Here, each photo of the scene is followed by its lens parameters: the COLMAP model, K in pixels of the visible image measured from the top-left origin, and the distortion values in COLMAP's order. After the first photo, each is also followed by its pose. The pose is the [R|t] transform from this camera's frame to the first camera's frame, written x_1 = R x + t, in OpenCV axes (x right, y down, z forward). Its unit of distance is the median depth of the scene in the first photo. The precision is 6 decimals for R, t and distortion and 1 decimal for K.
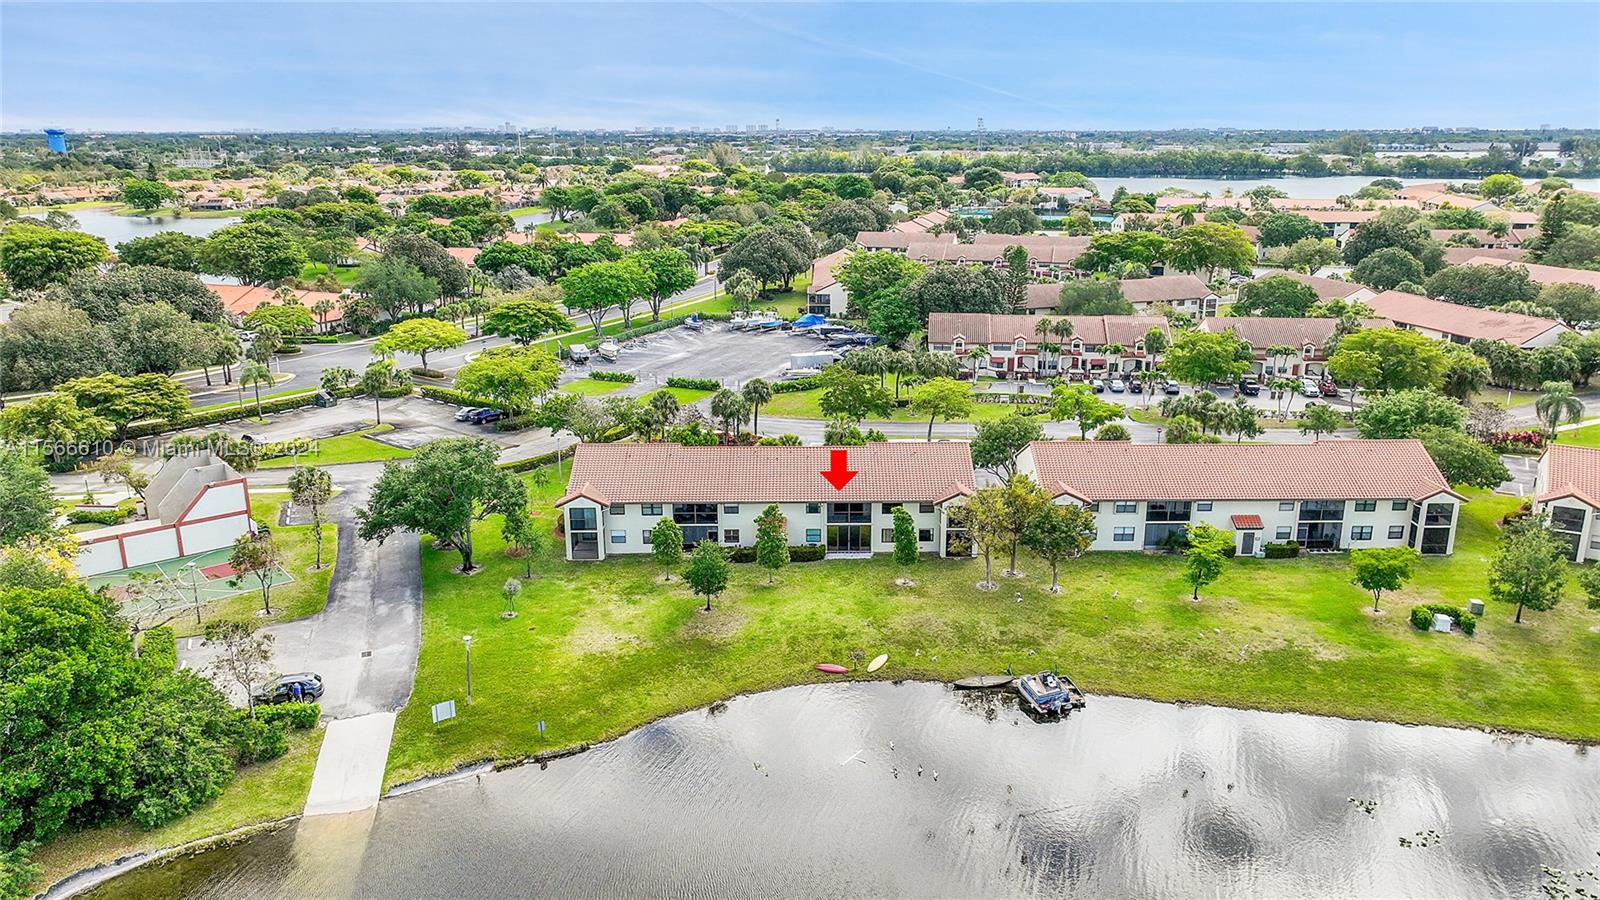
lens RADIAL K [[1157.7, 0, 809.8], [0, 1157.7, 447.2], [0, 0, 1]] dist [0.006361, 0.004445]
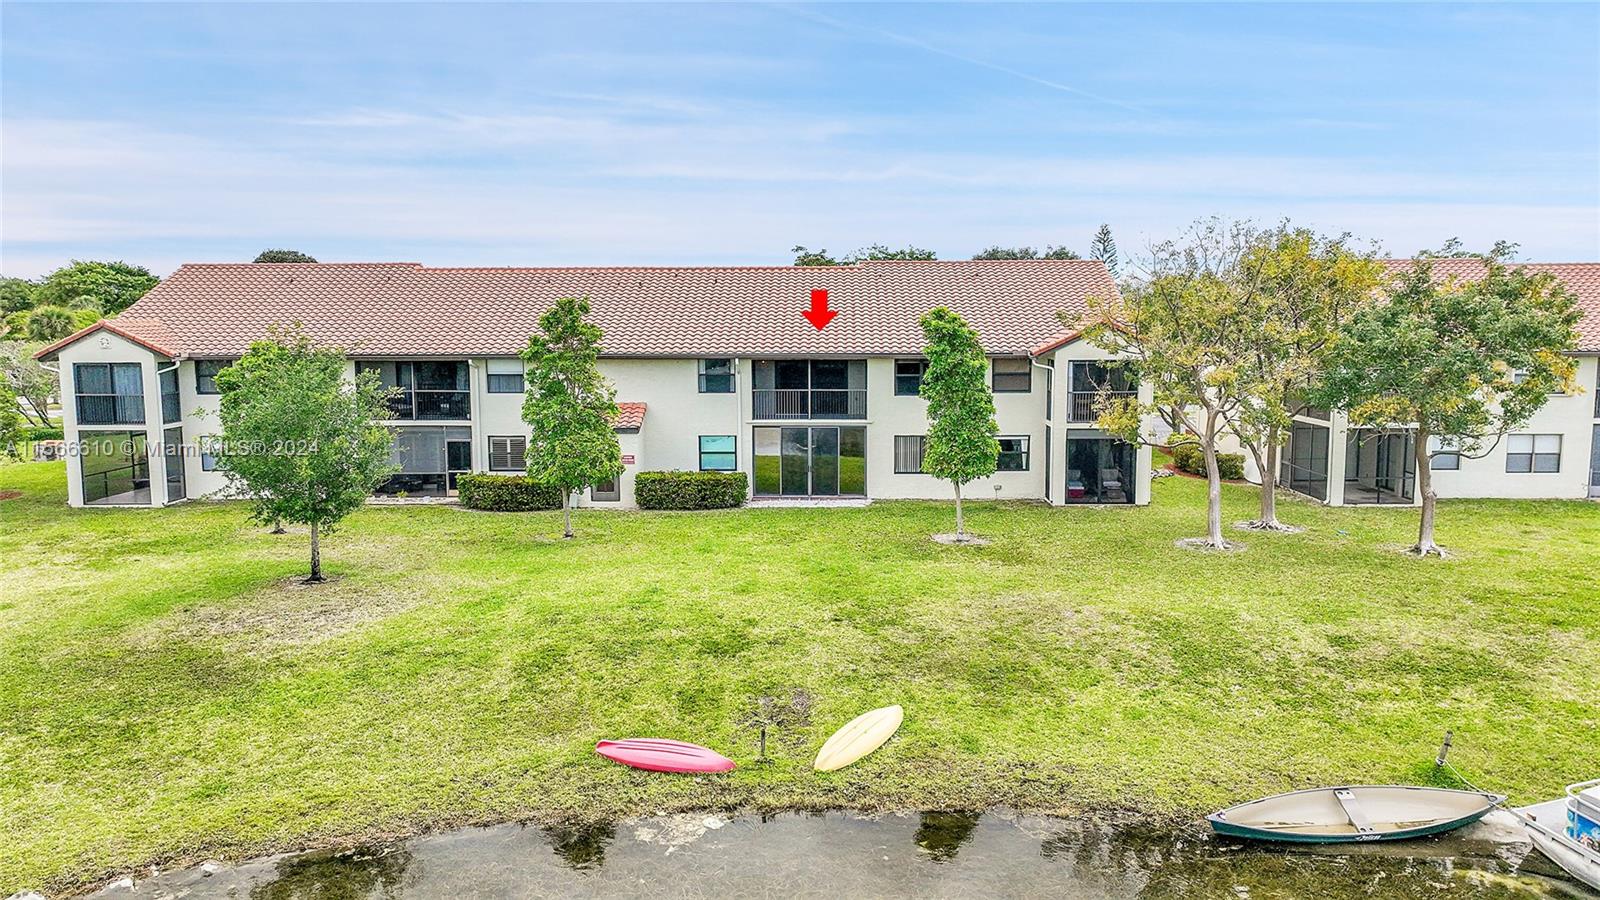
lens RADIAL K [[1149.8, 0, 838.1], [0, 1149.8, 450.2], [0, 0, 1]] dist [0.003313, 0.001848]
pose [[0.999914, 0.012322, -0.004410, 0.050323], [-0.012881, 0.986217, -0.164954, 0.154791], [0.002317, 0.164997, 0.986291, 0.700241]]
